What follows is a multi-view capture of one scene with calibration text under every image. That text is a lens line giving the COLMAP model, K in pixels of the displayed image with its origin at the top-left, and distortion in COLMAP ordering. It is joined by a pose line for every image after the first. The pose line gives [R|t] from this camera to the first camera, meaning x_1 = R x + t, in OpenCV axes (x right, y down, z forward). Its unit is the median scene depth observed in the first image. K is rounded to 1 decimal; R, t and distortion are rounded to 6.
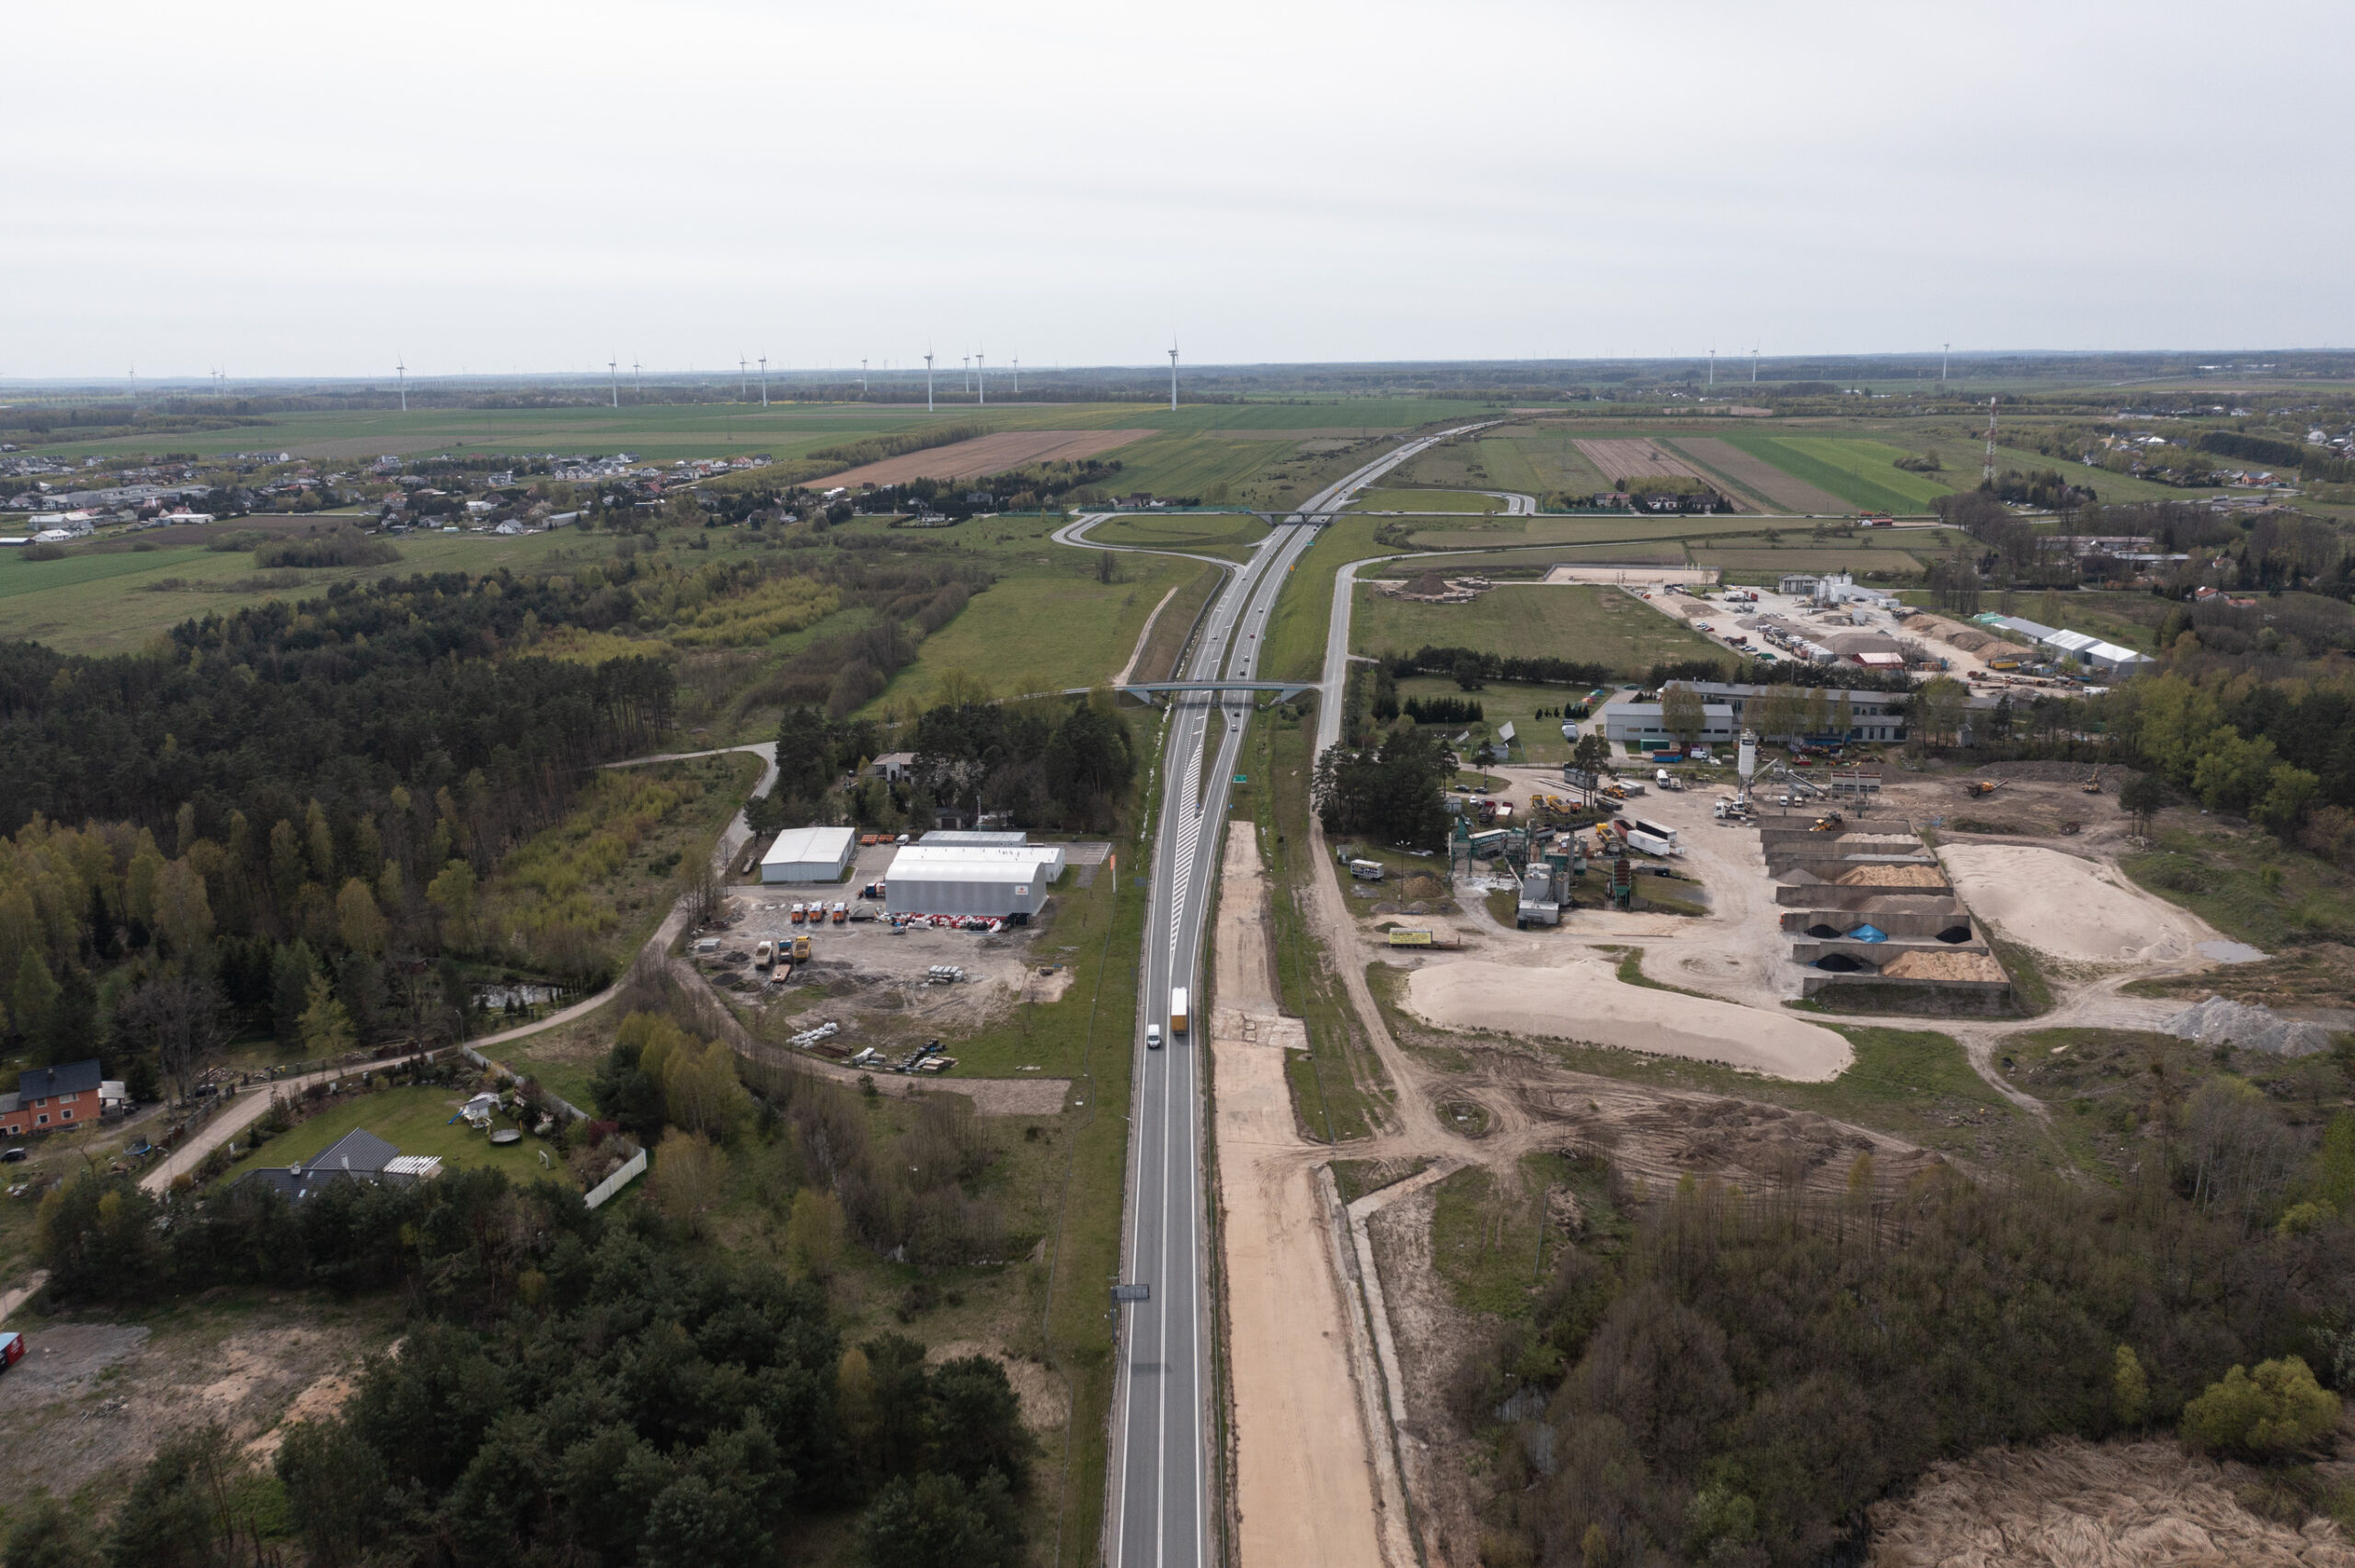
lens RADIAL K [[1868.1, 0, 1176.8], [0, 1868.1, 754.6], [0, 0, 1]] dist [-0.020702, 0.009143]
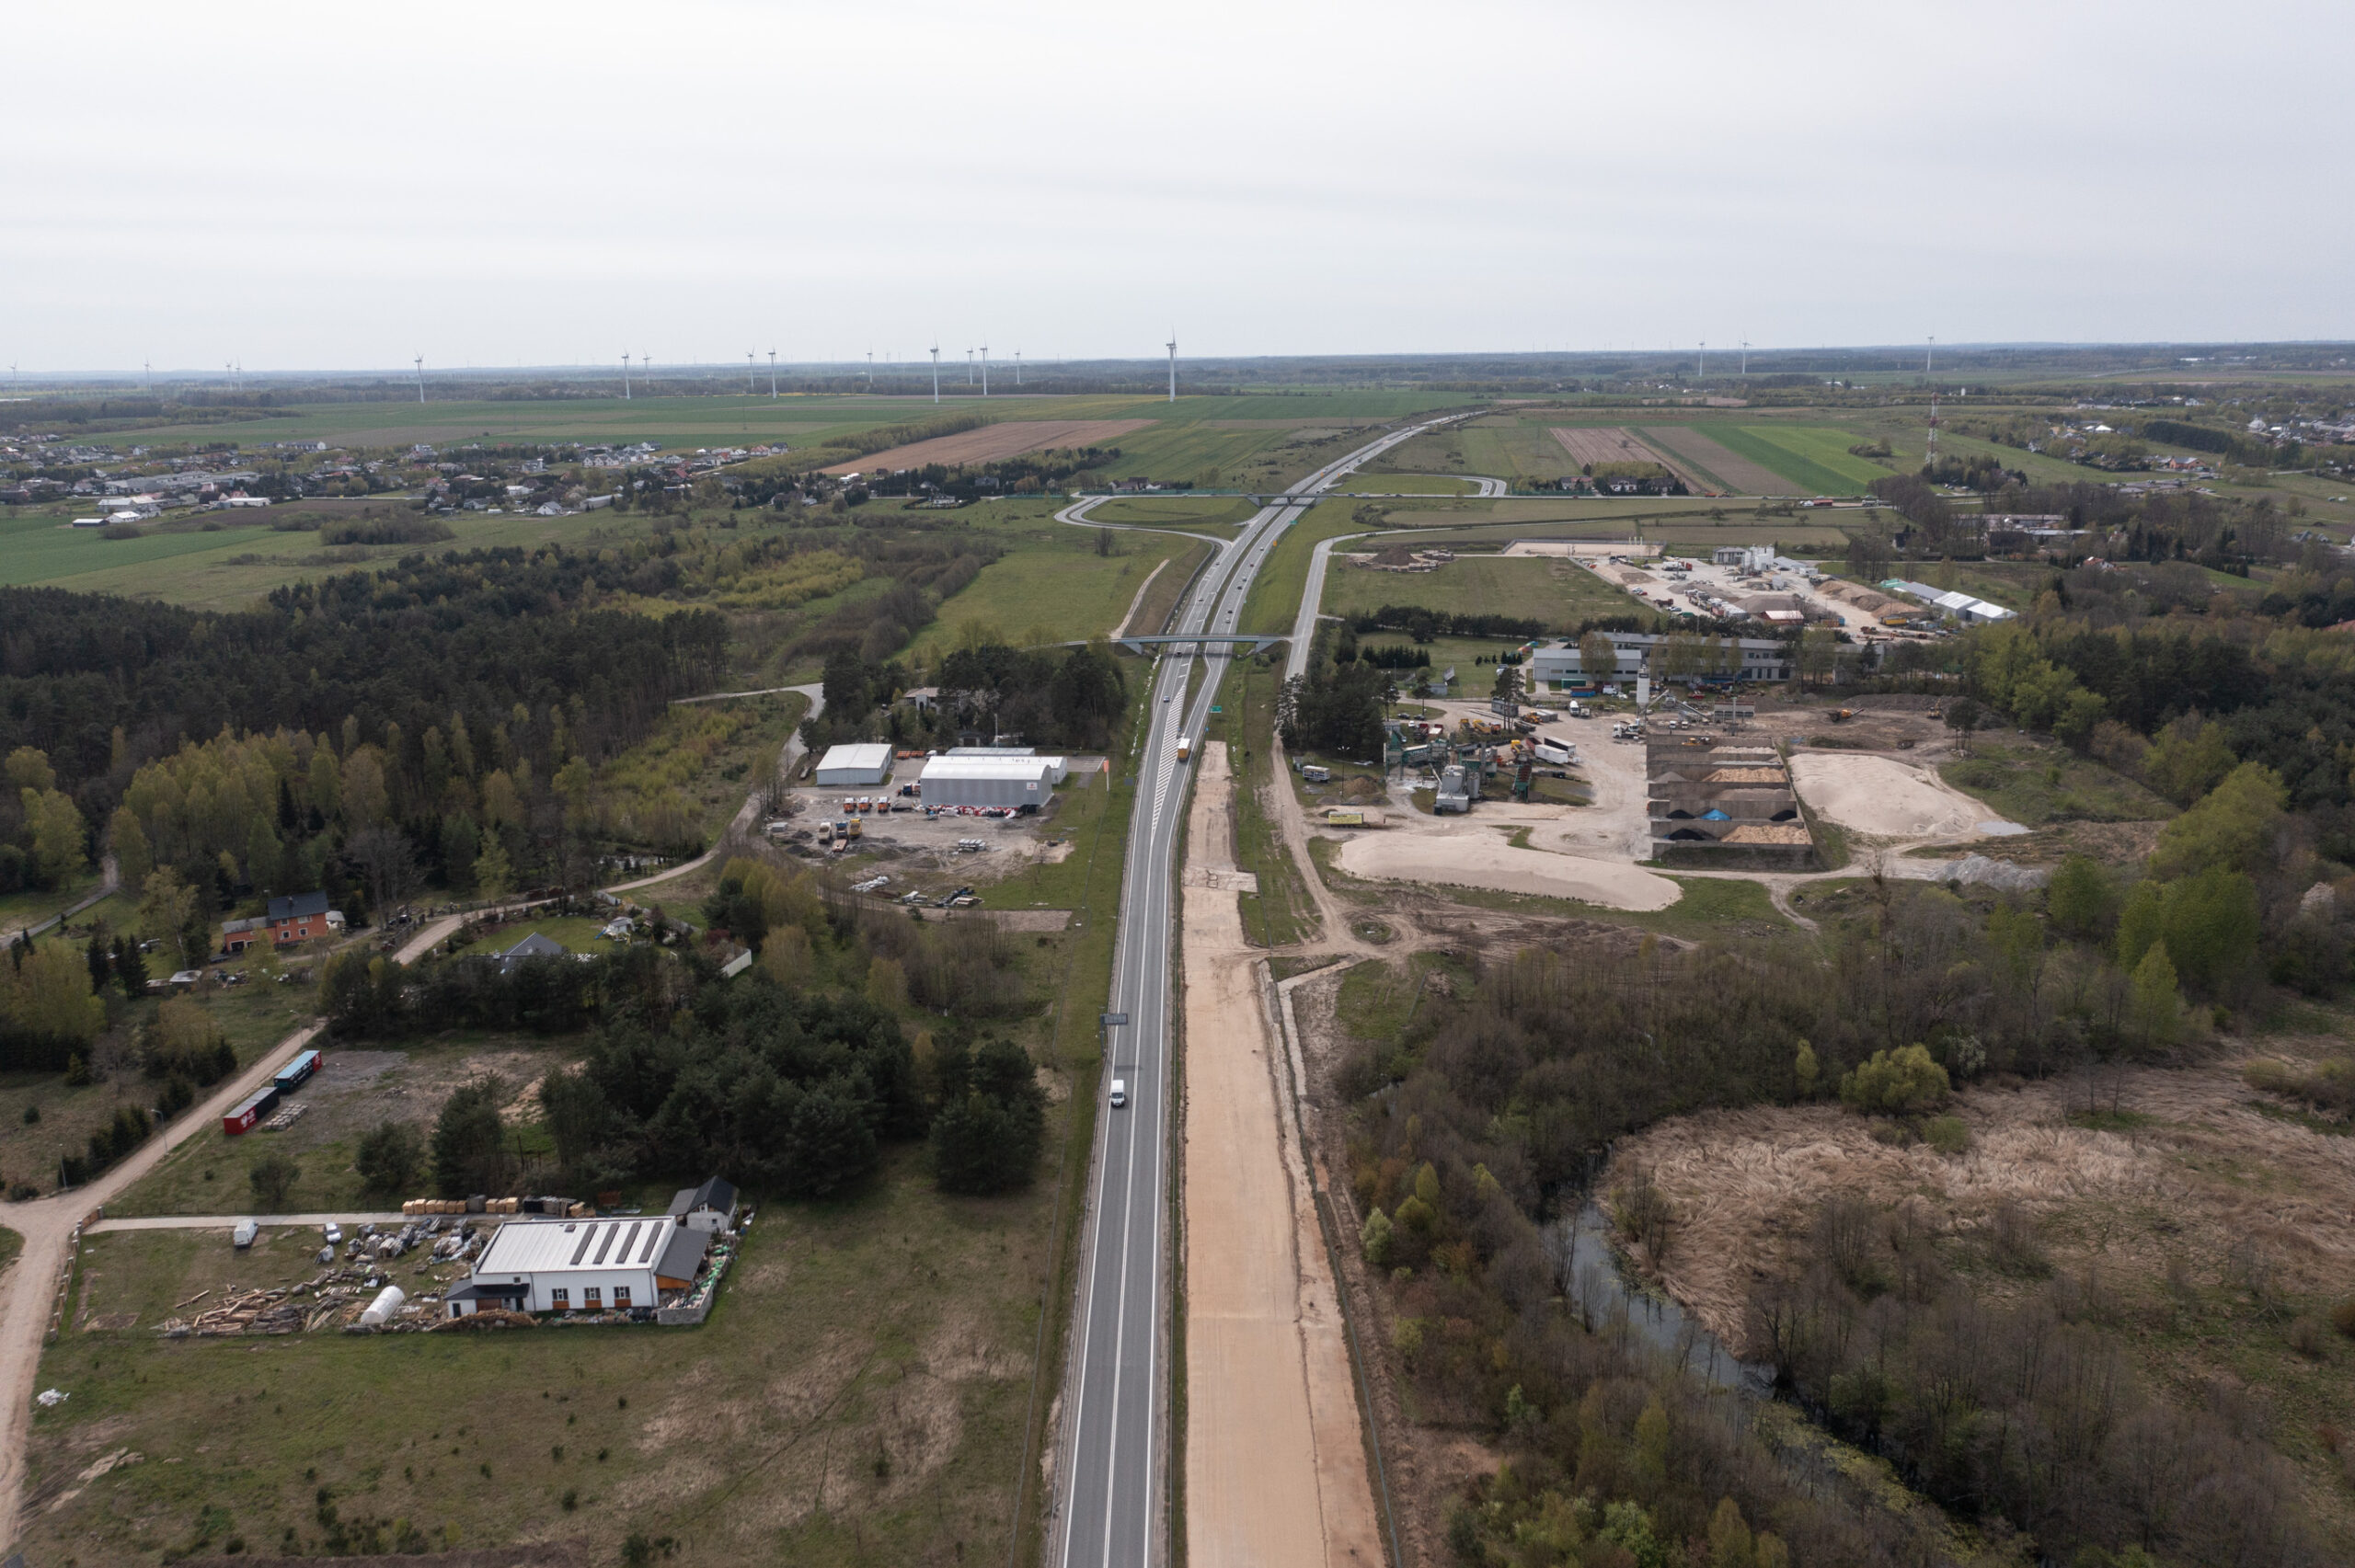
lens RADIAL K [[1868.1, 0, 1176.8], [0, 1868.1, 754.6], [0, 0, 1]] dist [-0.020702, 0.009143]
pose [[0.999999, -0.000301, -0.000998, 0.008895], [0.000305, 0.999993, 0.003809, 0.031630], [0.000997, -0.003809, 0.999992, -0.151446]]
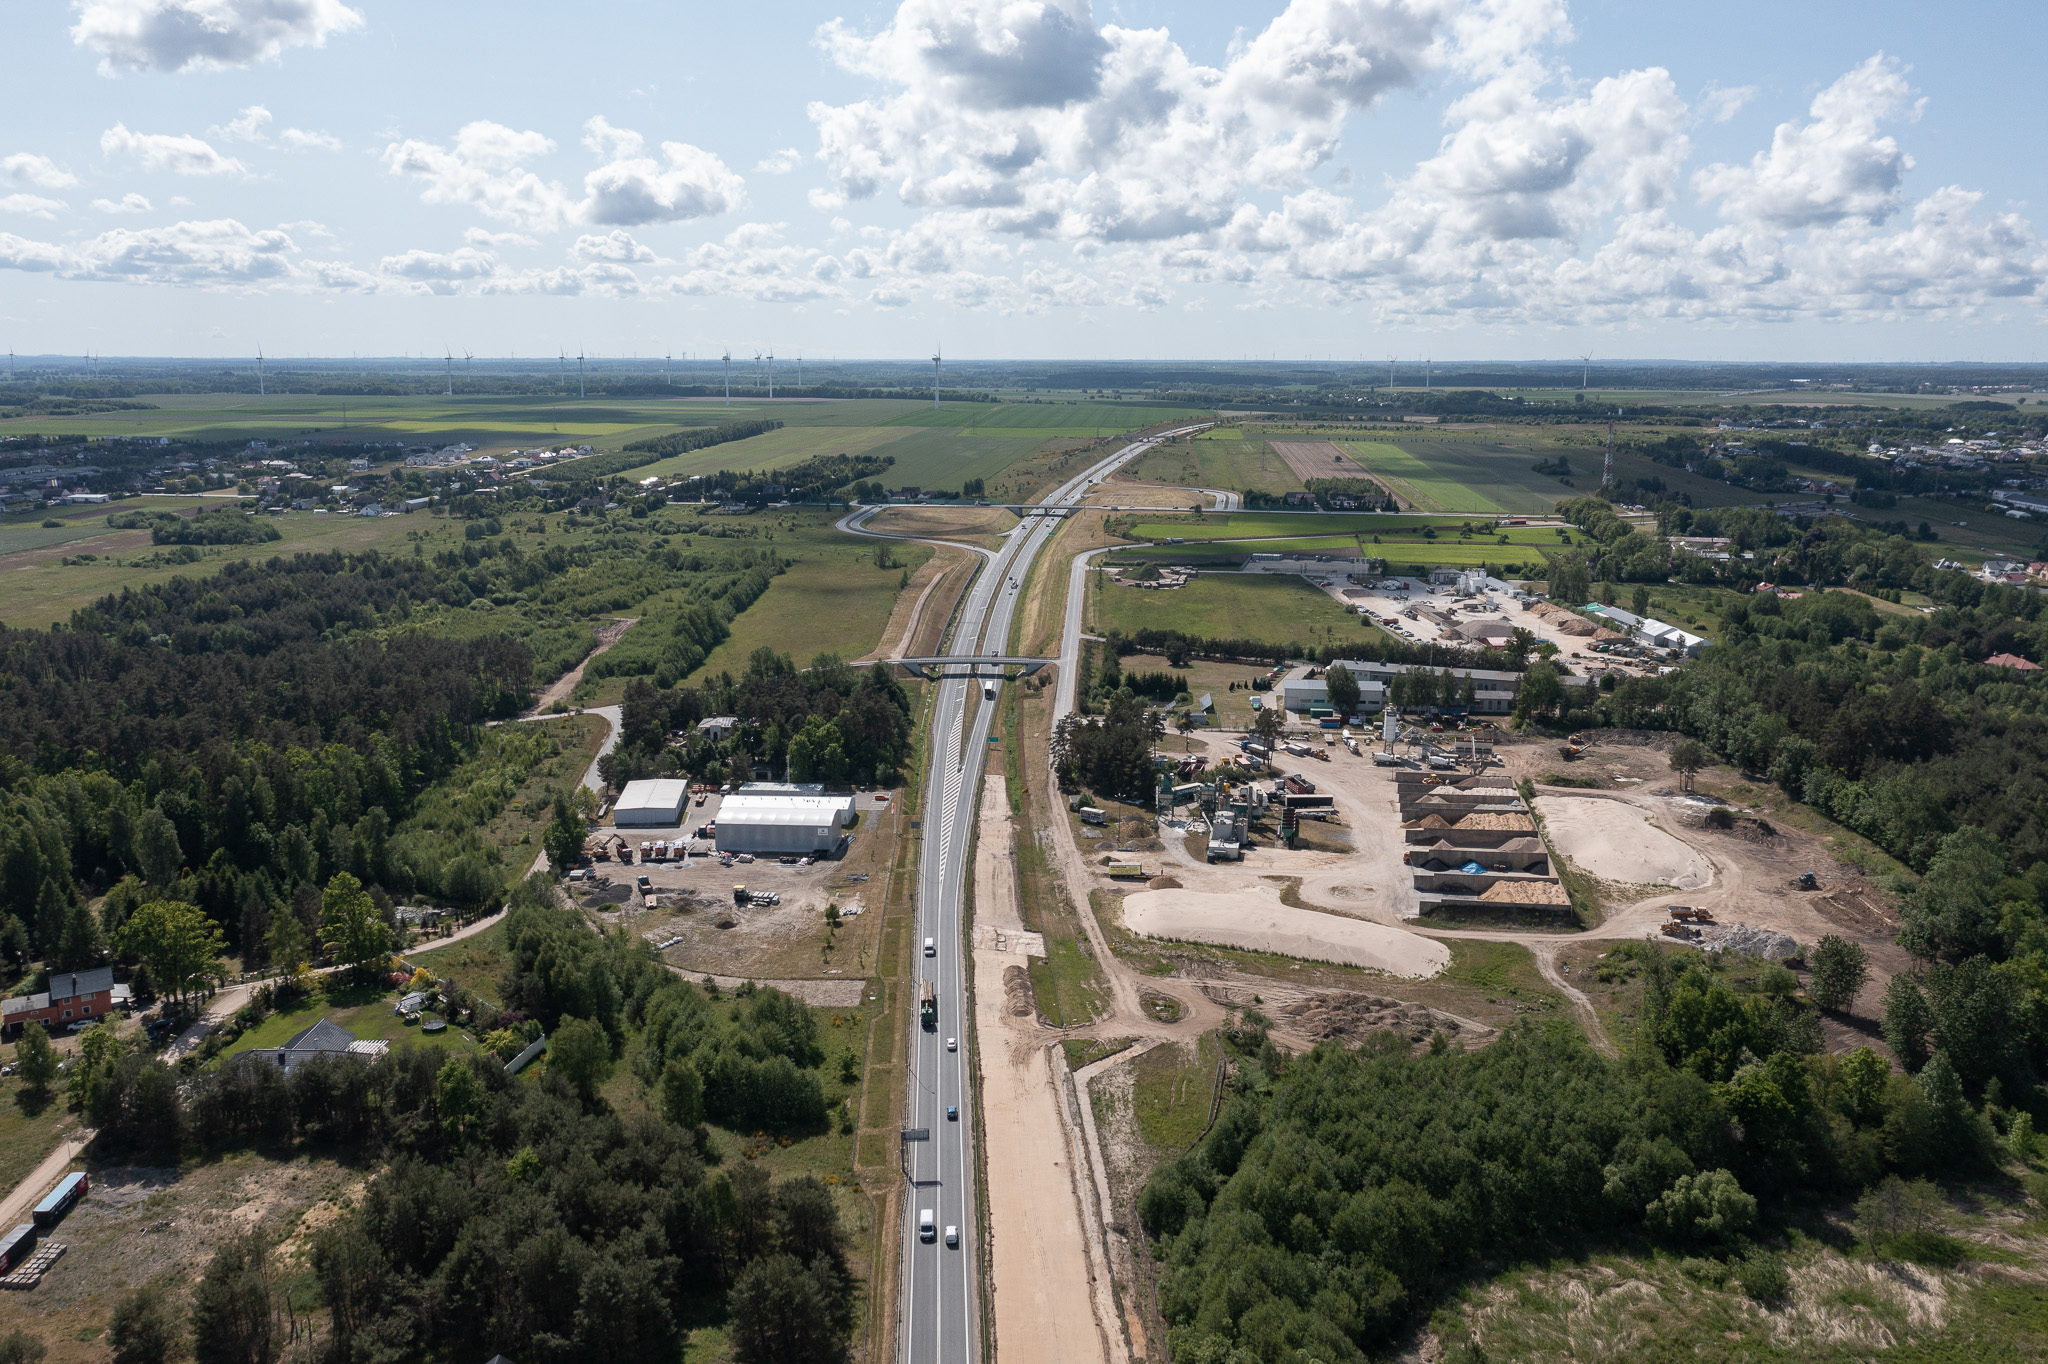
lens RADIAL K [[1624.9, 0, 1023.4], [0, 1624.9, 656.4], [0, 0, 1]] dist [-0.020702, 0.009143]
pose [[0.998509, 0.007220, 0.054106, -0.004728], [-0.005869, 0.999668, -0.025100, -0.013505], [-0.054269, 0.024745, 0.998220, -0.079769]]
